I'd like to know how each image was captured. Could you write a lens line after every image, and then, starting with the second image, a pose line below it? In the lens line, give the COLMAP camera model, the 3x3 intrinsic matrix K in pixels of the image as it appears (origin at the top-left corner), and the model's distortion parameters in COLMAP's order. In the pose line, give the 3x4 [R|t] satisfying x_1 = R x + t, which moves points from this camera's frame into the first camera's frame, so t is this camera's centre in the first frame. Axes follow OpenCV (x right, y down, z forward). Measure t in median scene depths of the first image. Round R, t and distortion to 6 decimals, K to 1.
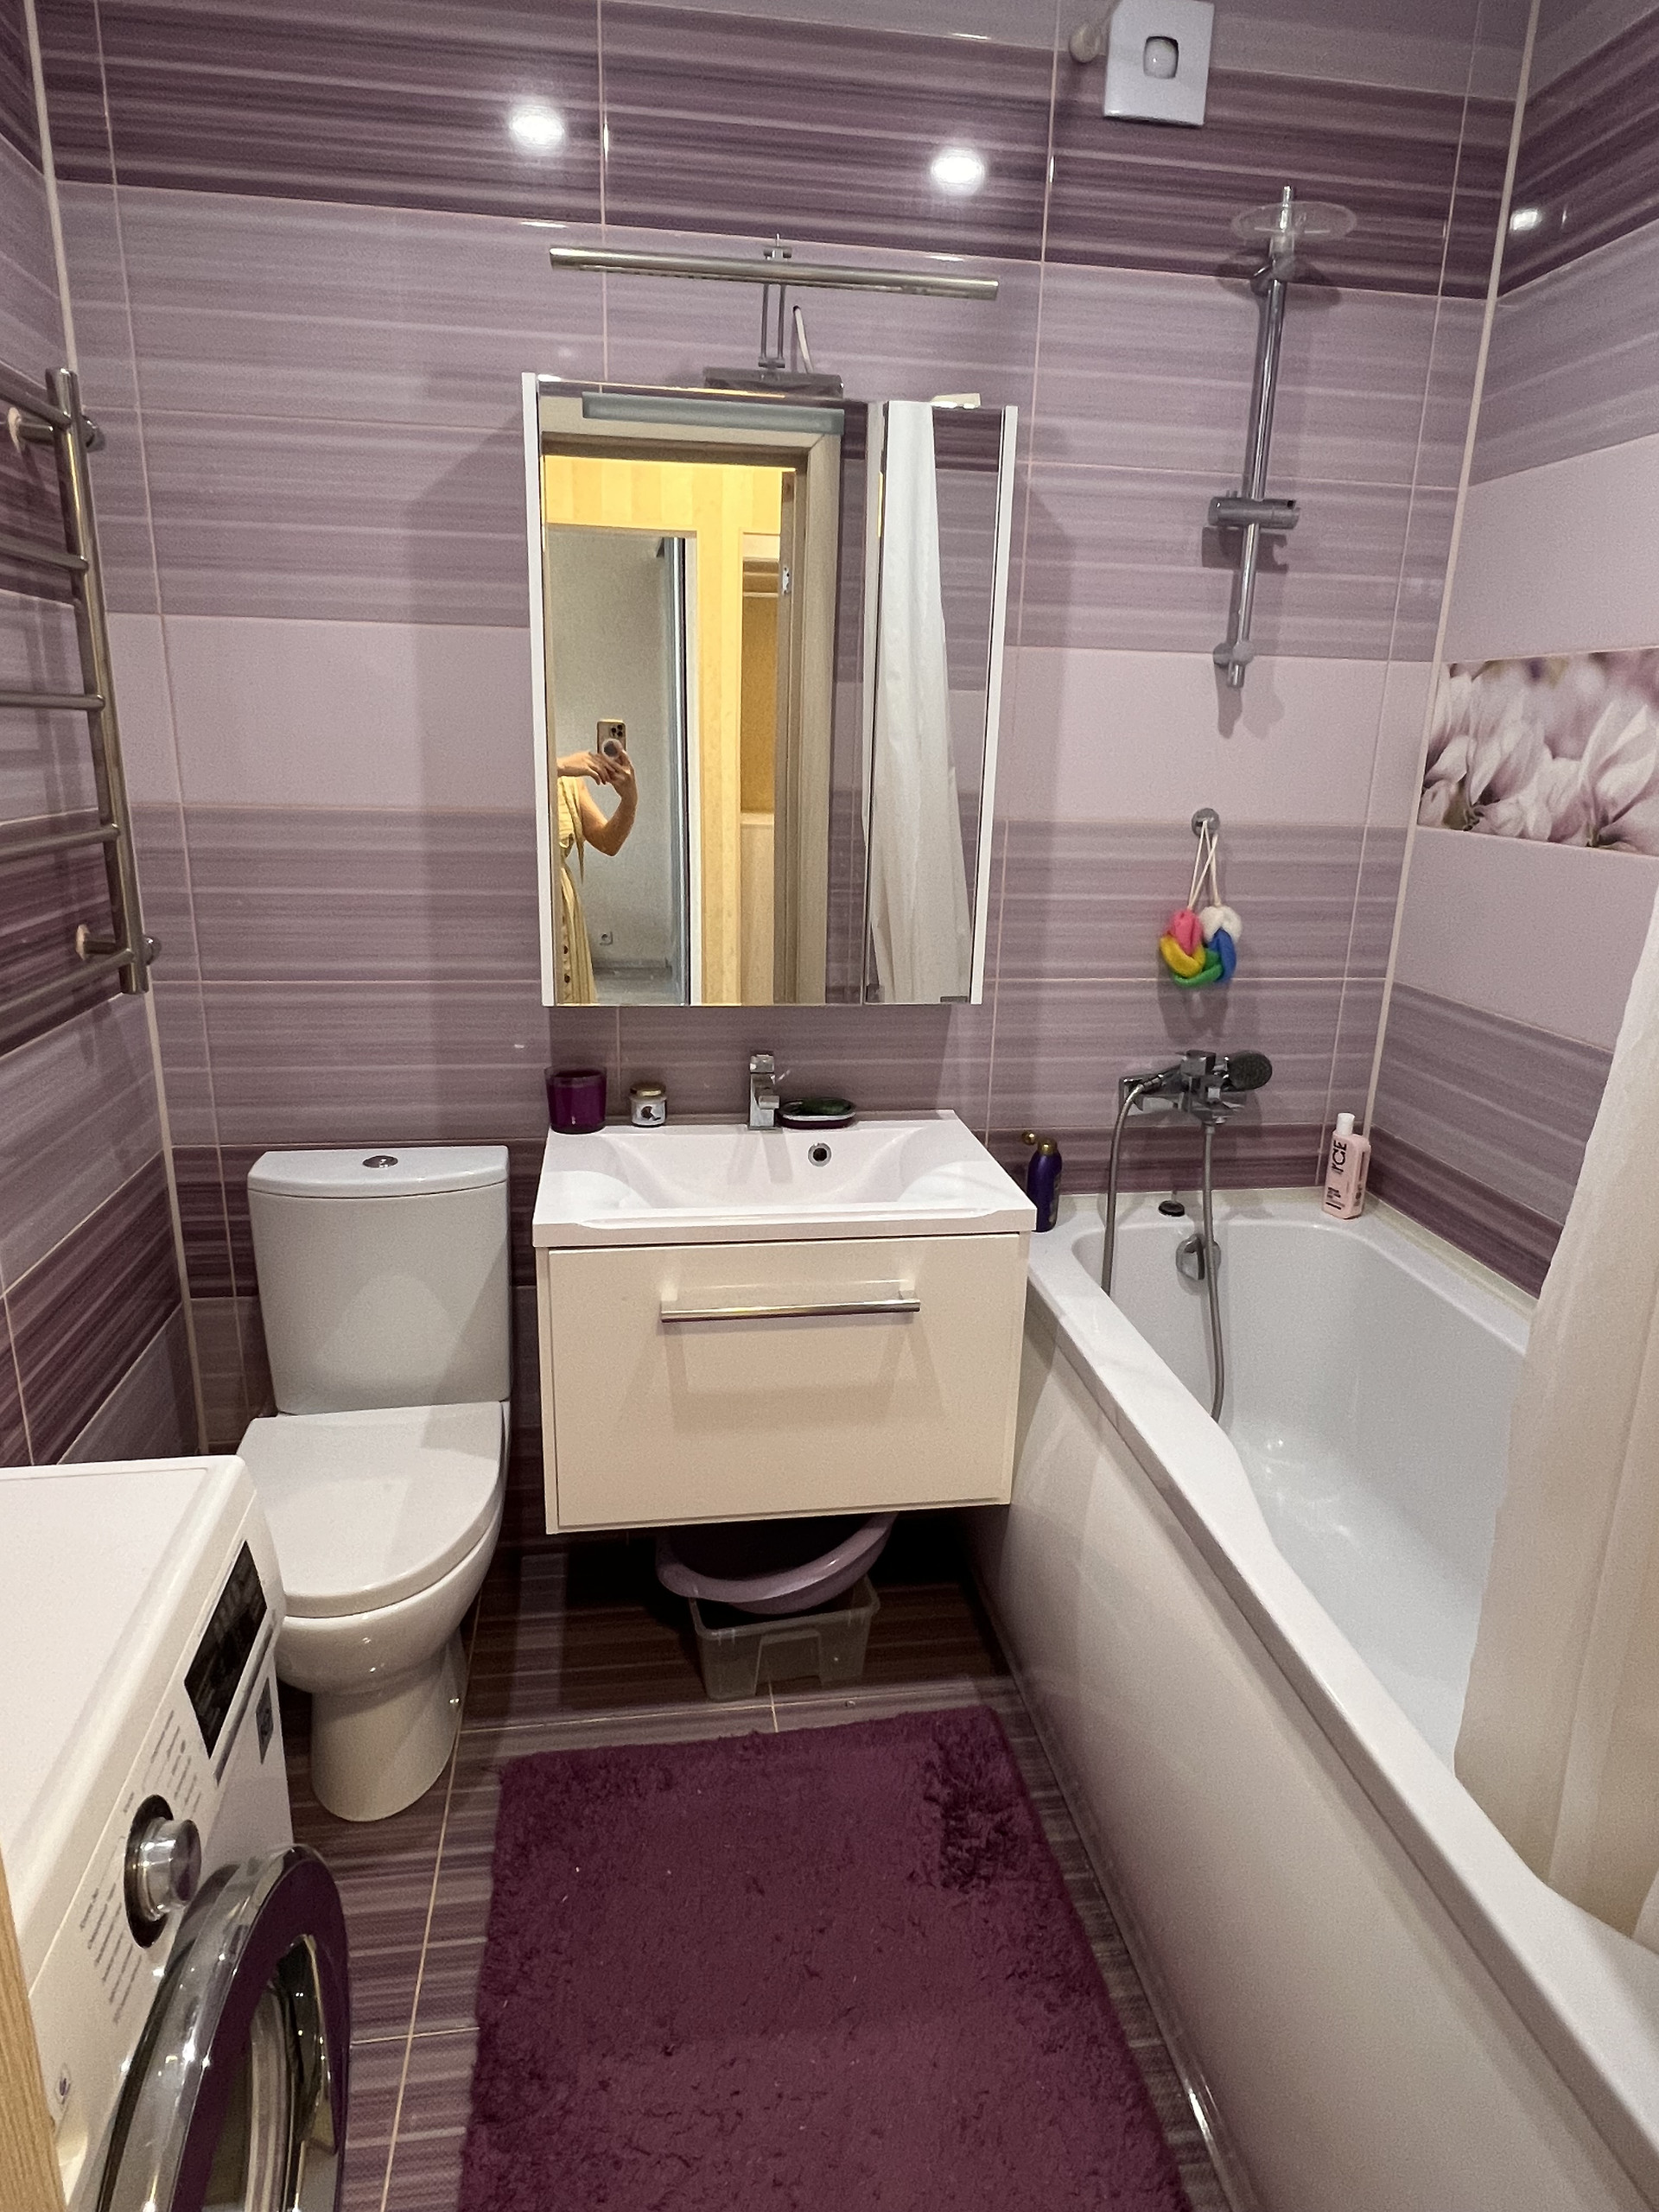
lens RADIAL K [[1287.1, 0, 827.1], [0, 1287.1, 1100.6], [0, 0, 1]] dist [-0.004653, 0.000653]
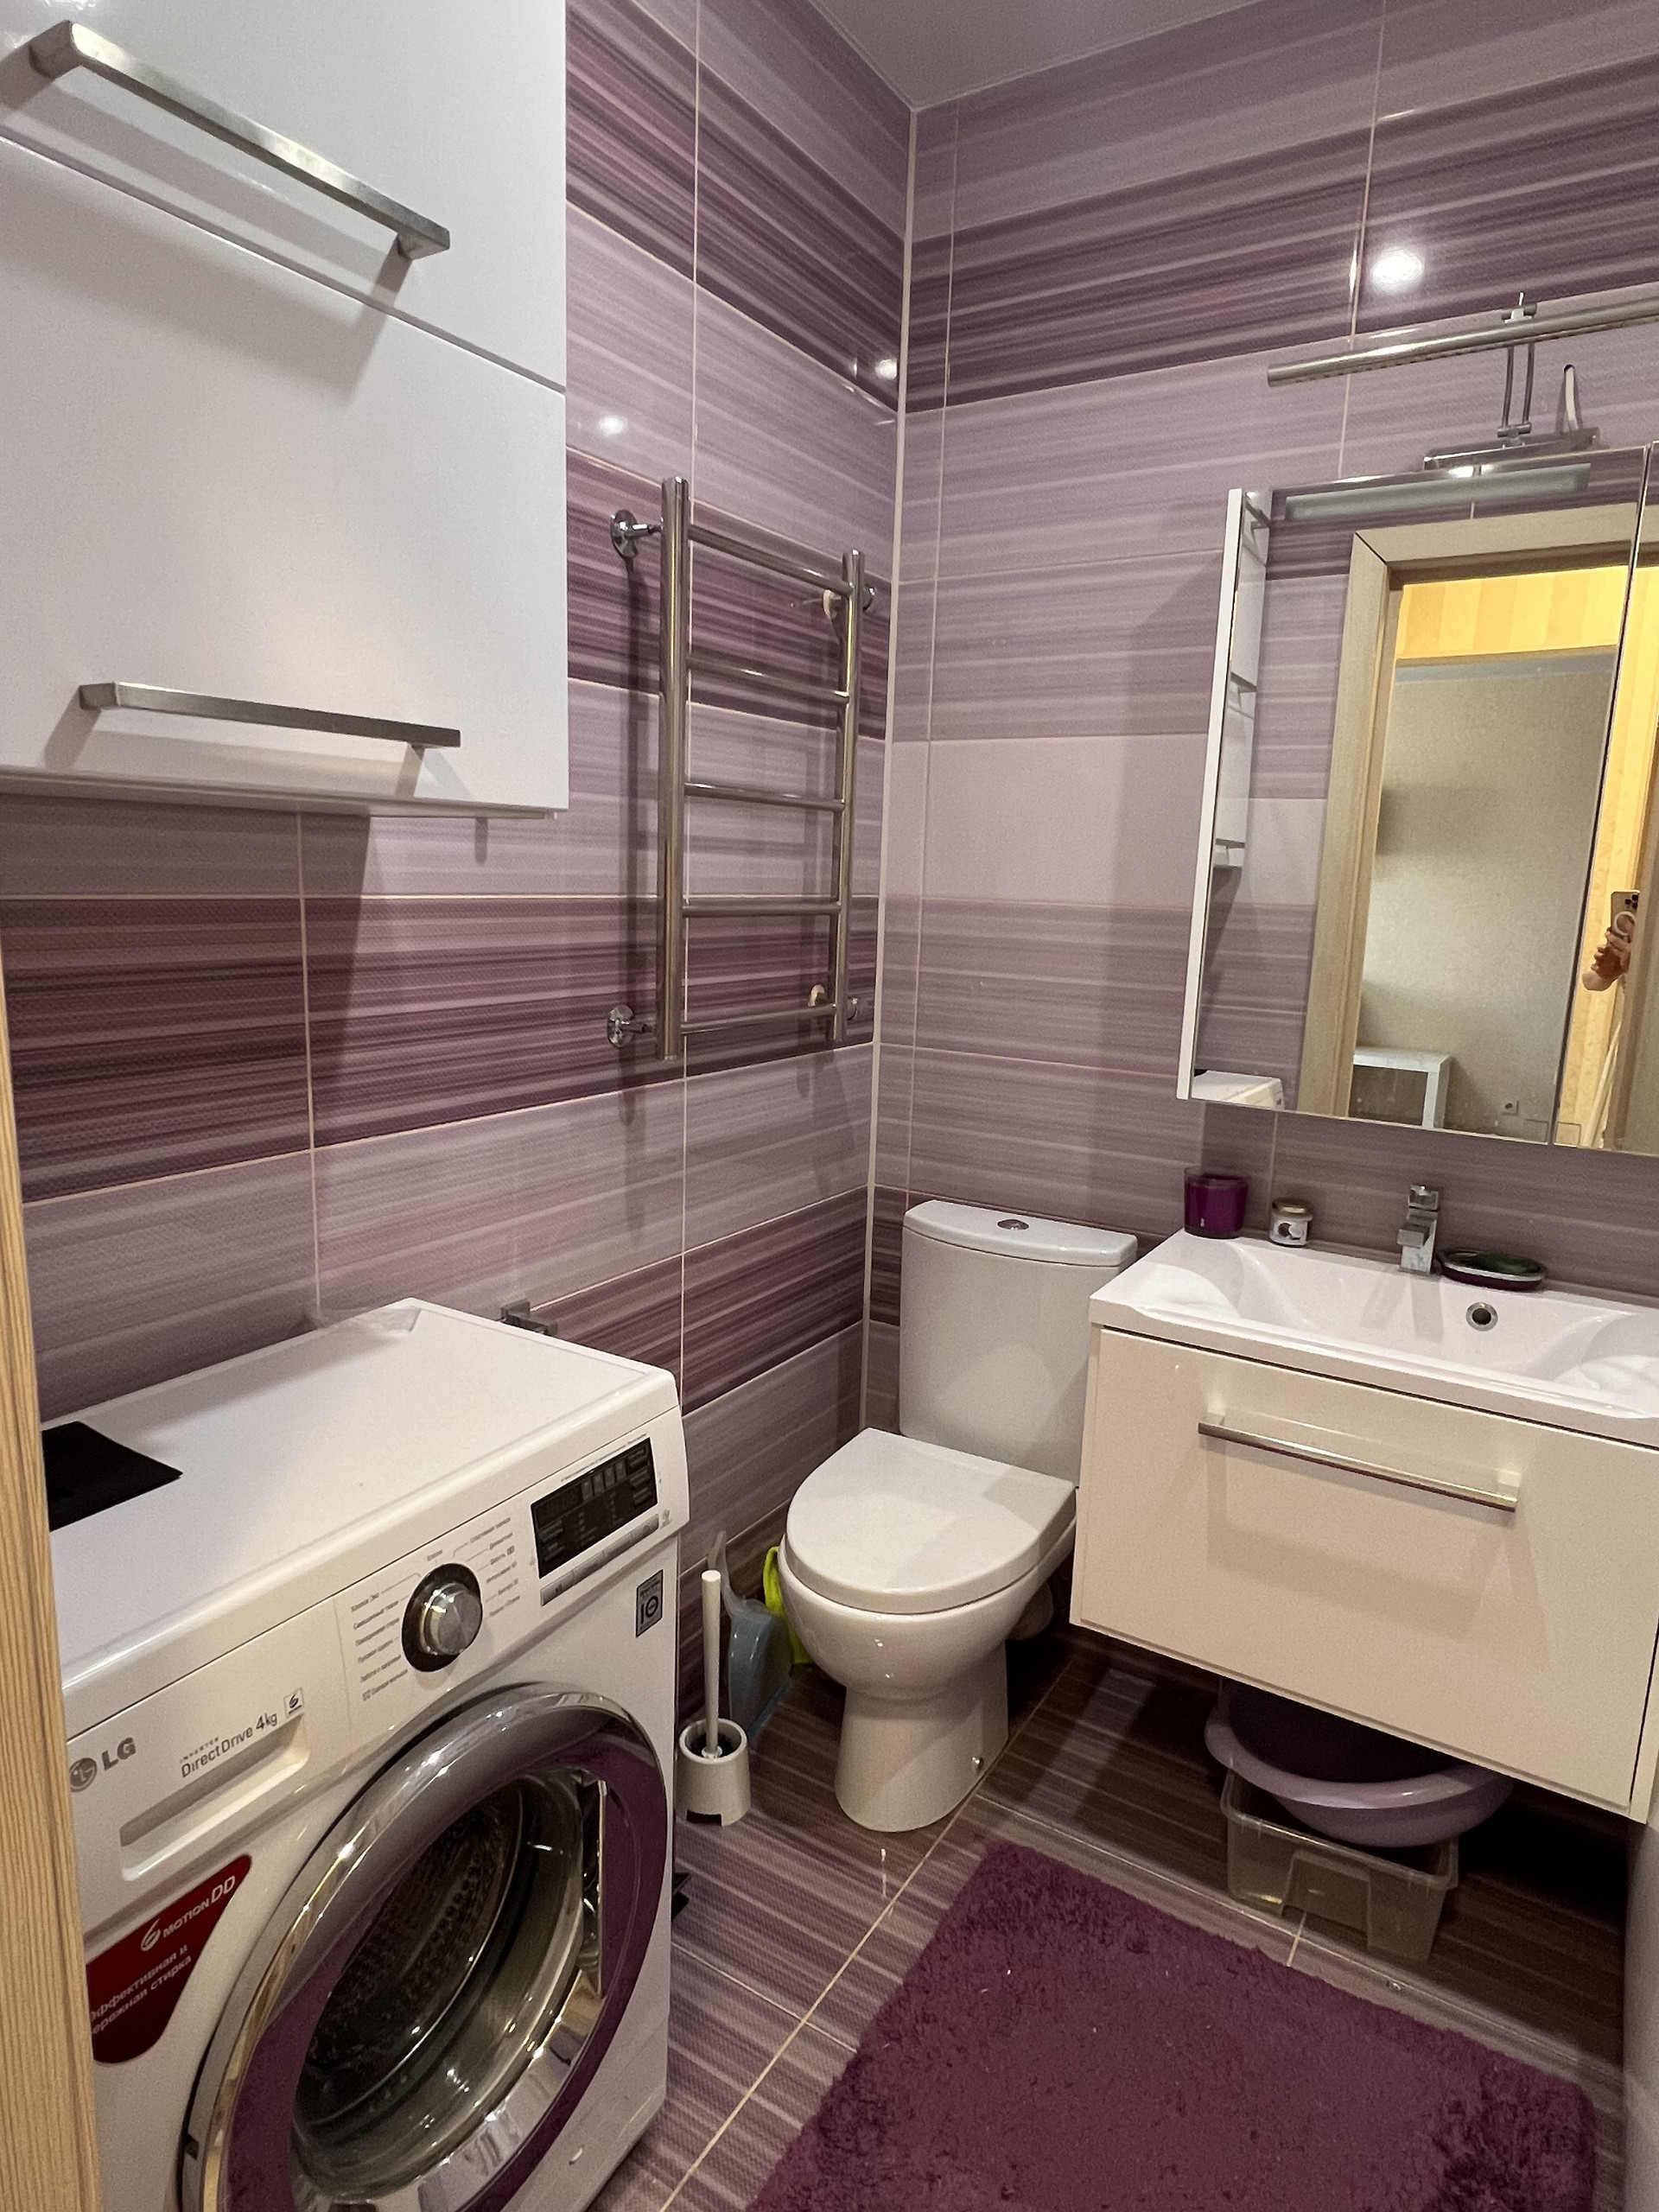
lens RADIAL K [[1287.1, 0, 822.7], [0, 1287.1, 1108.1], [0, 0, 1]] dist [-0.004653, 0.000653]
pose [[0.756444, 0.116862, -0.643534, 0.212682], [-0.191777, 0.980293, -0.047408, 0.033559], [0.625311, 0.159277, 0.763948, 0.067820]]
